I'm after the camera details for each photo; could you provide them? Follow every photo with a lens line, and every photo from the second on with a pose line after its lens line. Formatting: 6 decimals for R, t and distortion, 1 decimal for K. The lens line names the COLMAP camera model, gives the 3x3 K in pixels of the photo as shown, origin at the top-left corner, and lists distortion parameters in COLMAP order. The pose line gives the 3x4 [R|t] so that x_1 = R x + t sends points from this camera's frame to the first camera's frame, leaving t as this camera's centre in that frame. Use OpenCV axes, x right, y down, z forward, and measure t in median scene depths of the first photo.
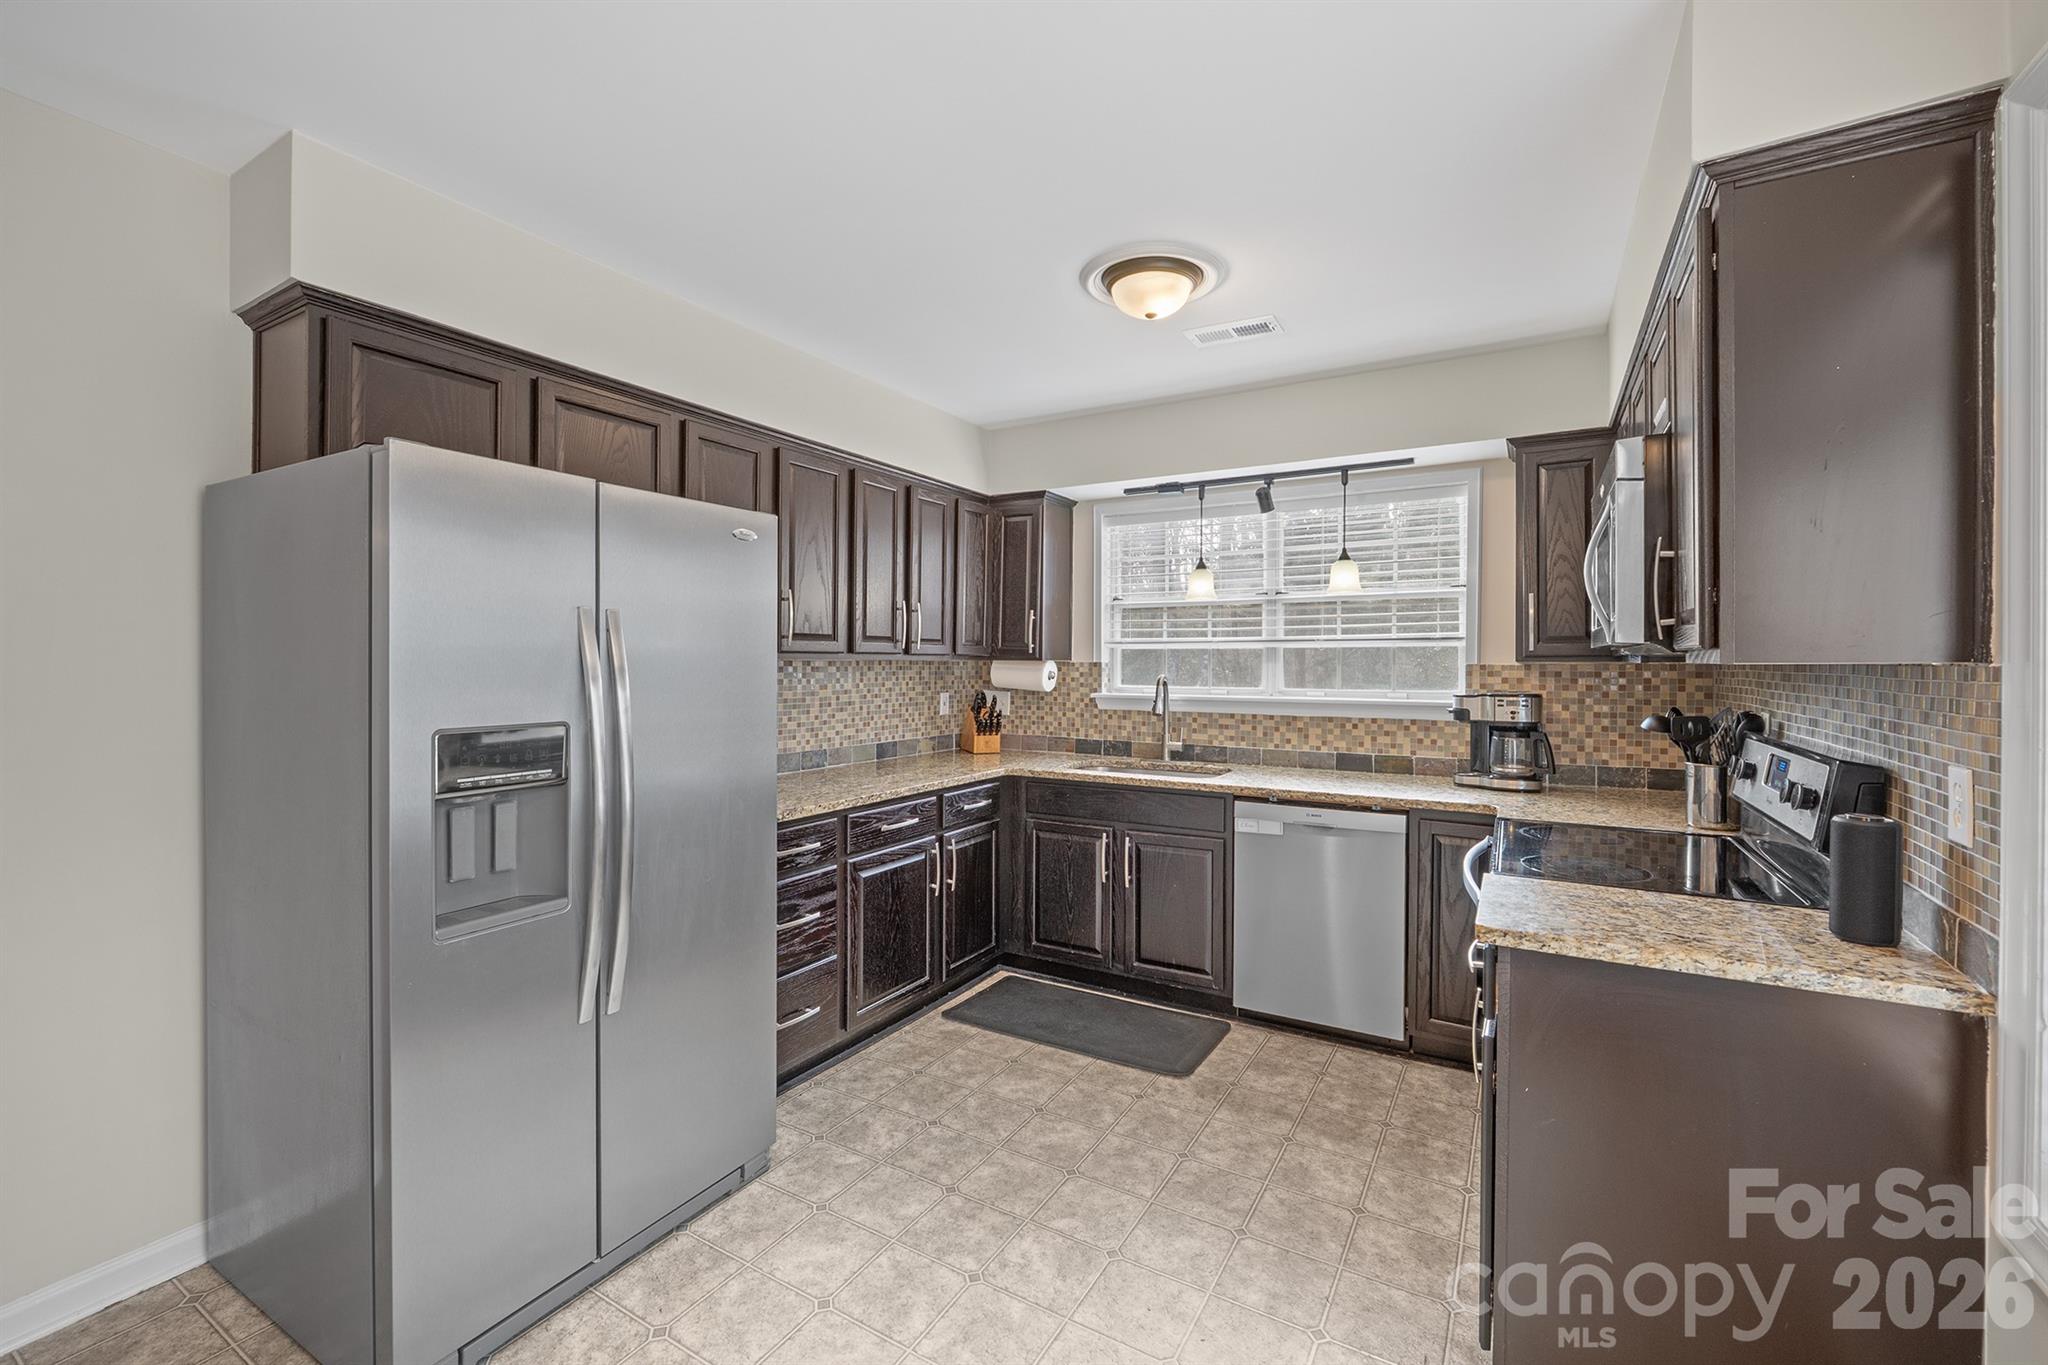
lens RADIAL K [[851.7, 0, 1030.5], [0, 851.7, 668.9], [0, 0, 1]] dist [-0.005984, -0.000492]
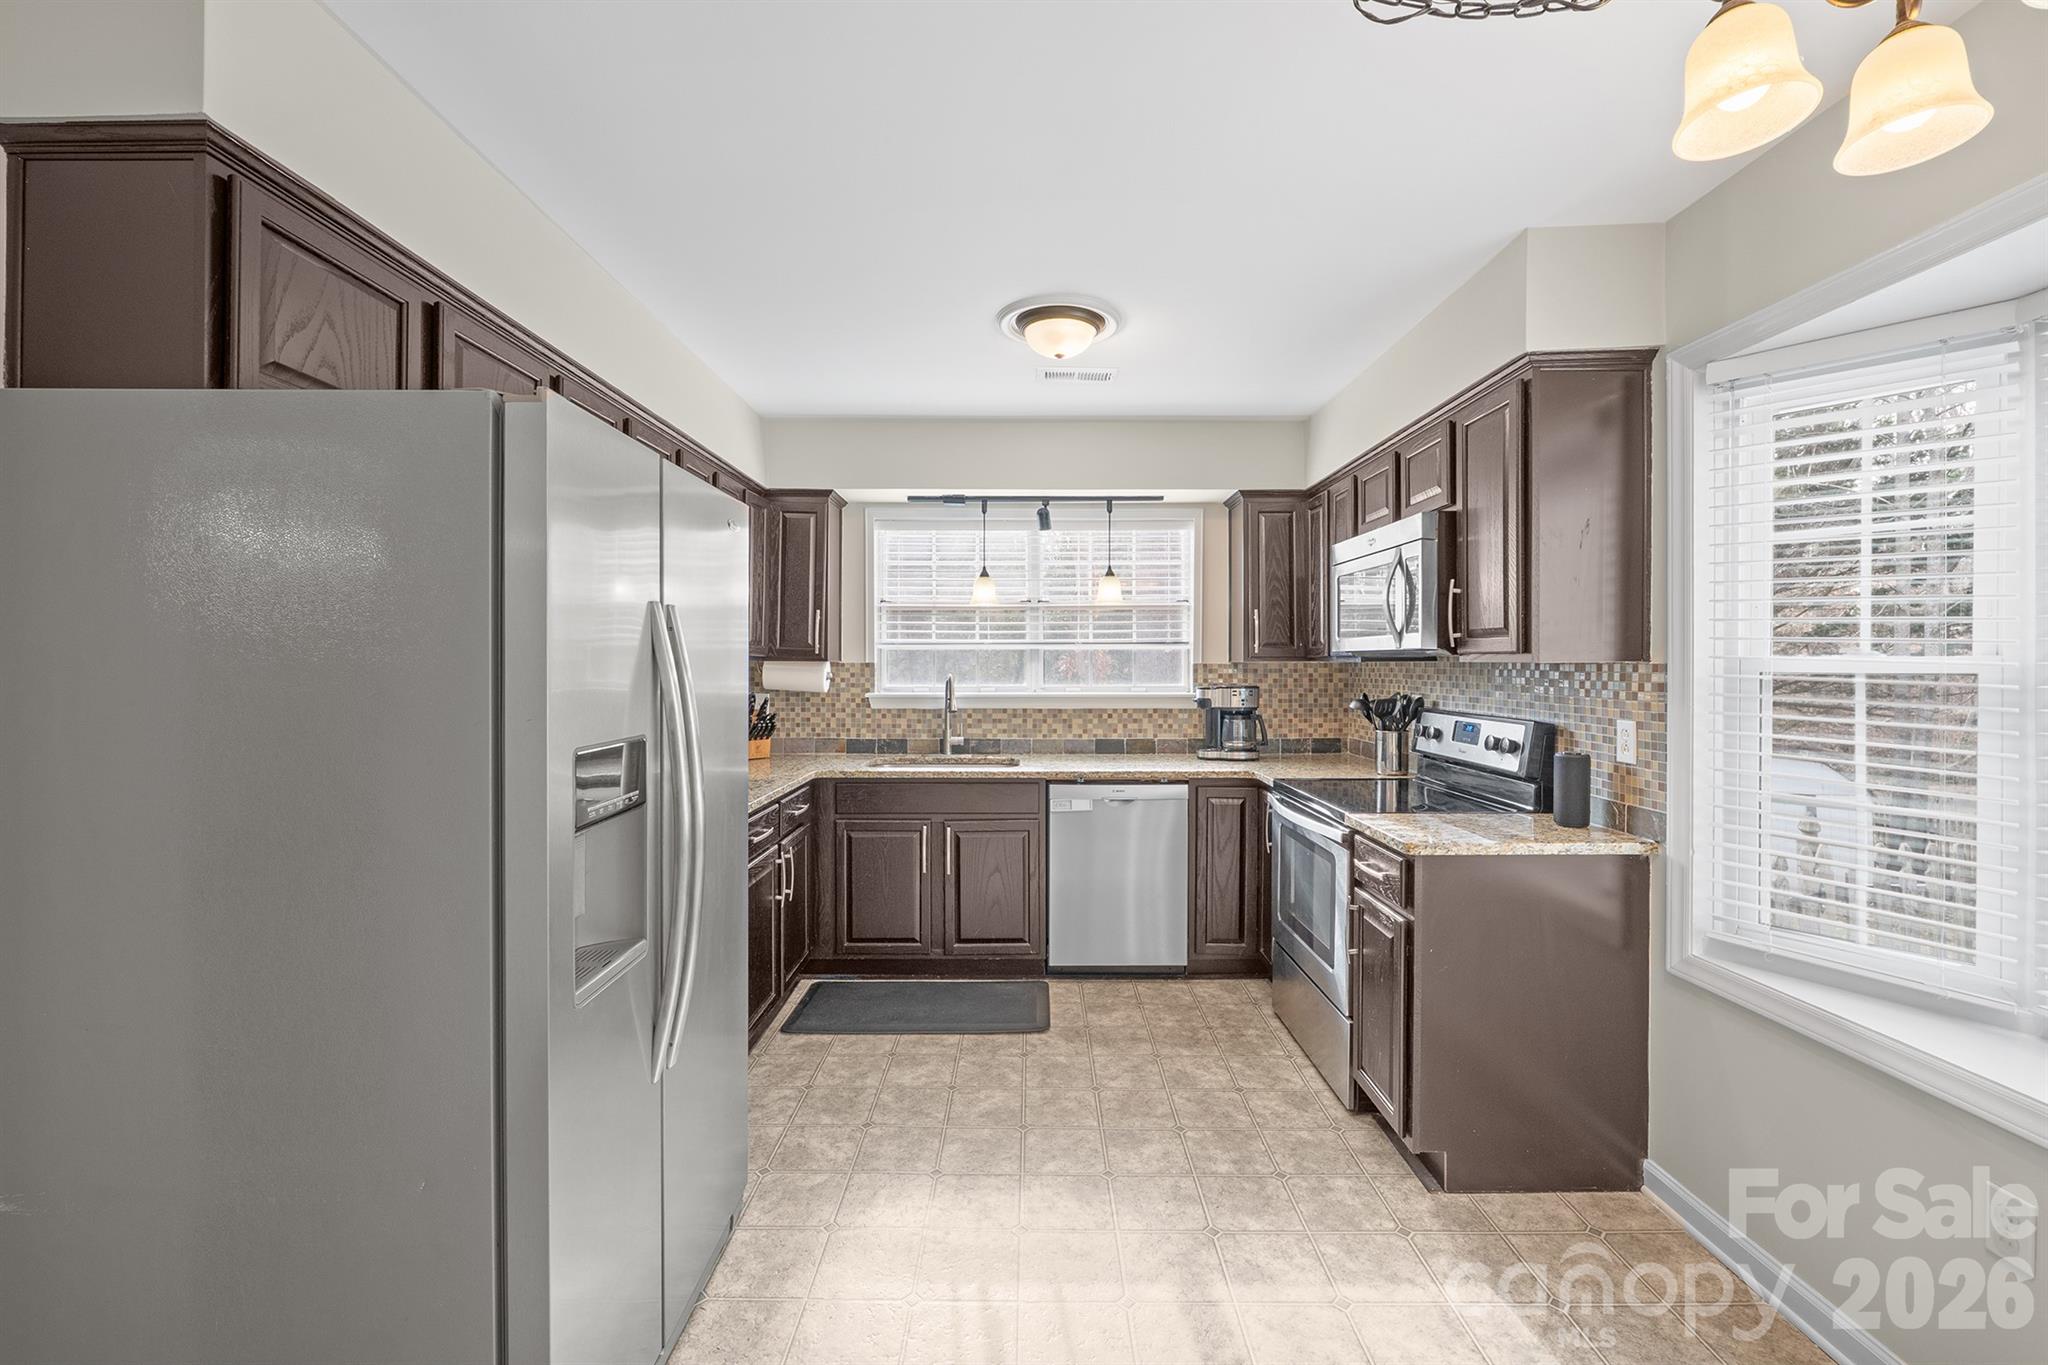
lens RADIAL K [[851.7, 0, 1030.5], [0, 851.7, 668.9], [0, 0, 1]] dist [-0.005984, -0.000492]
pose [[0.863693, -0.006666, 0.503974, -0.331717], [0.006460, 0.999977, 0.002154, -0.001605], [-0.503976, 0.001395, 0.863716, 0.030351]]
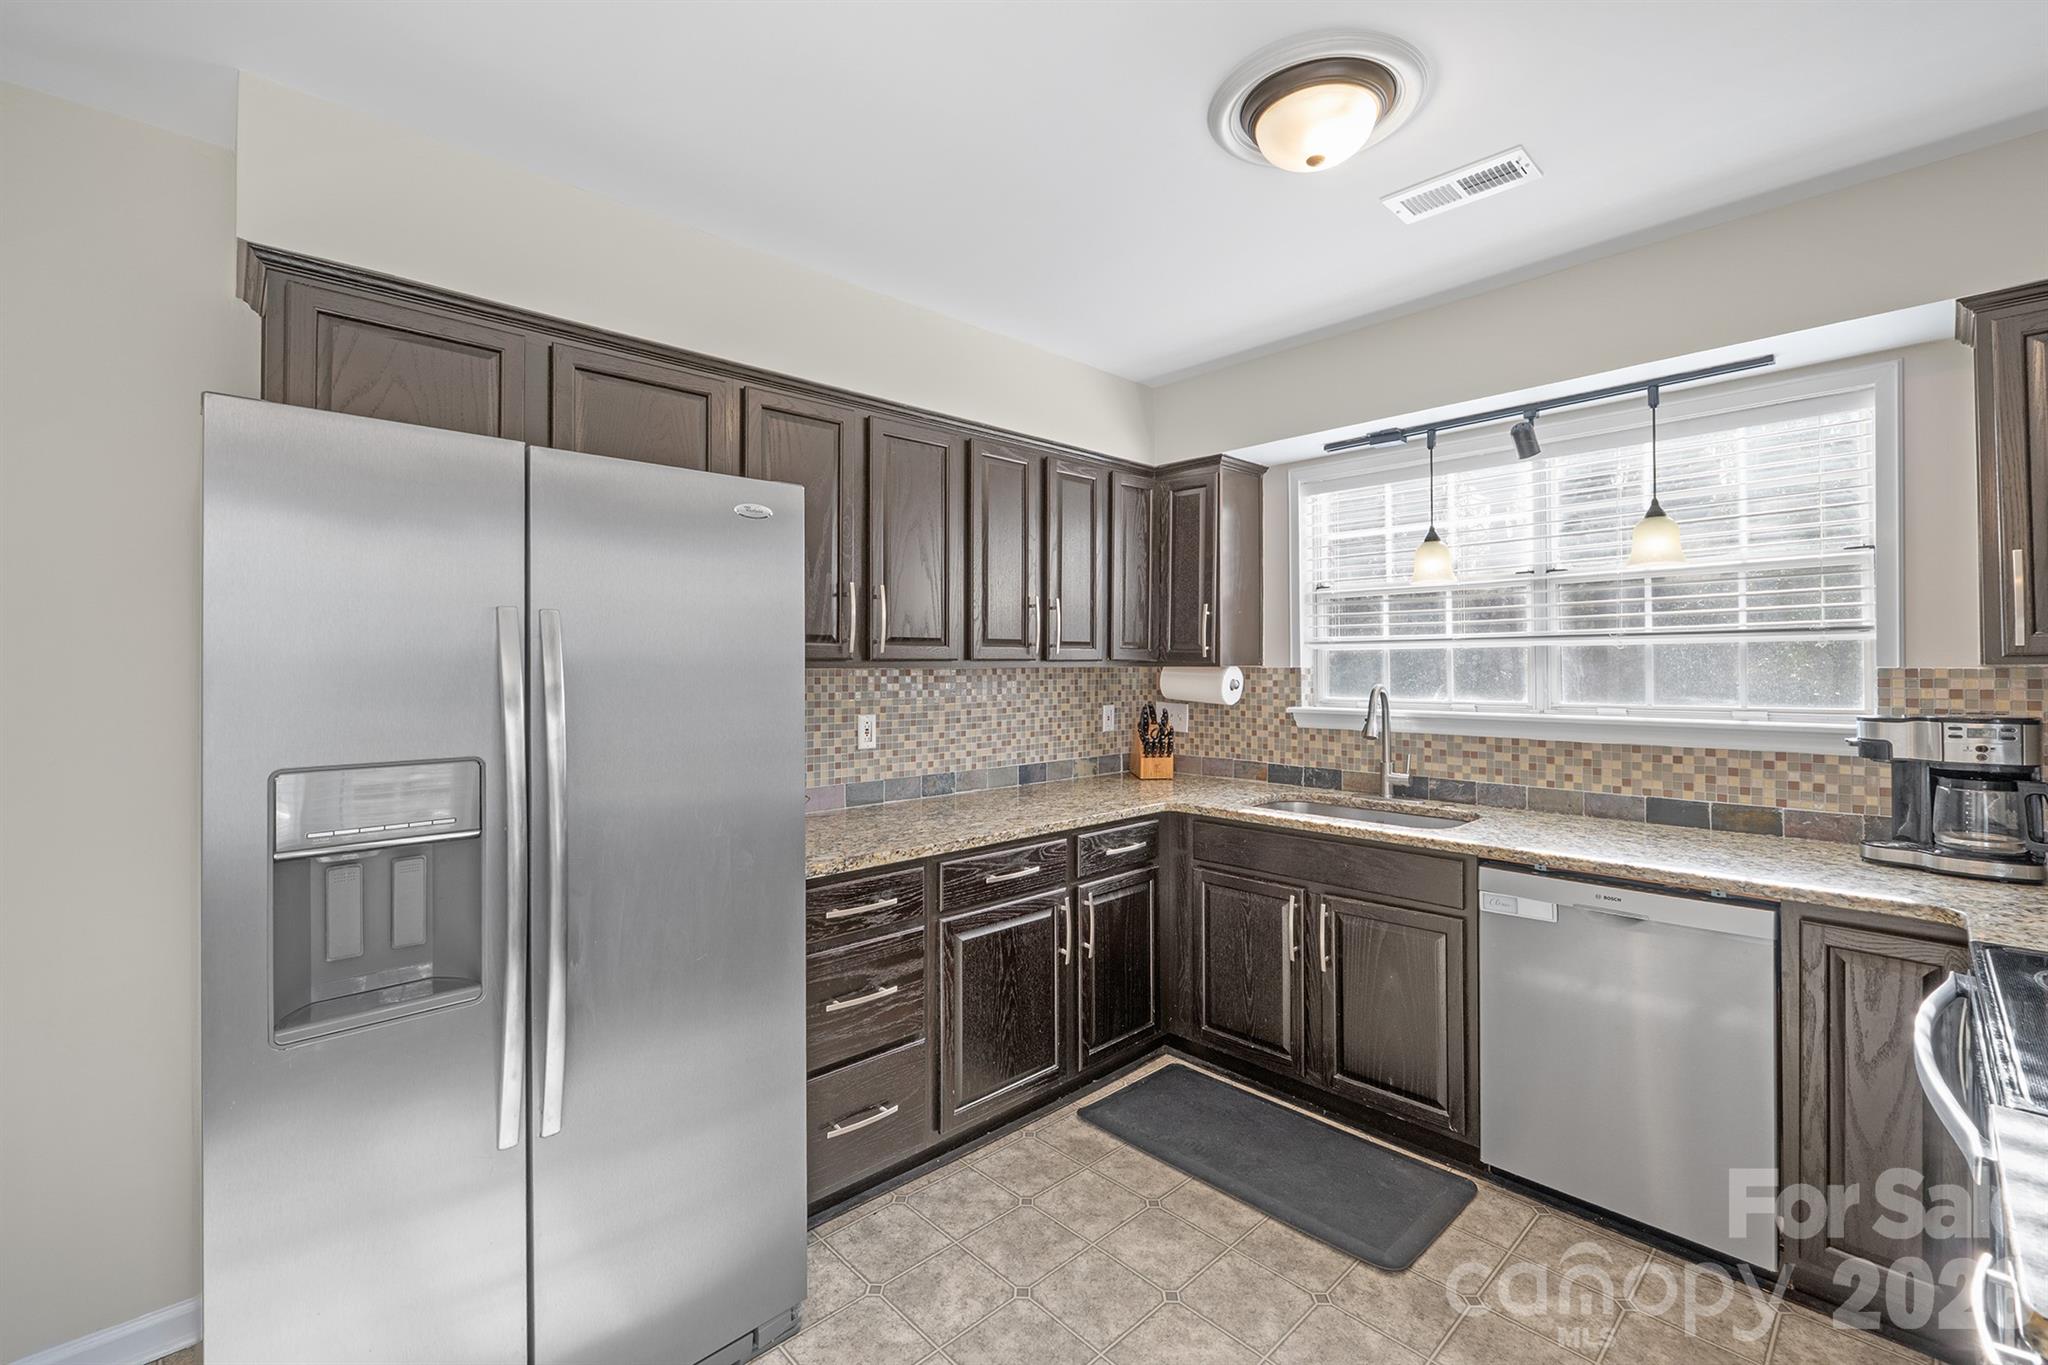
lens RADIAL K [[863.2, 0, 1024.4], [0, 863.2, 657.9], [0, 0, 1]] dist [-0.007093, -0.000109]
pose [[0.959878, -0.010185, -0.280233, 0.076224], [0.005531, 0.999833, -0.017395, -0.005542], [0.280364, 0.015147, 0.959774, 0.200106]]
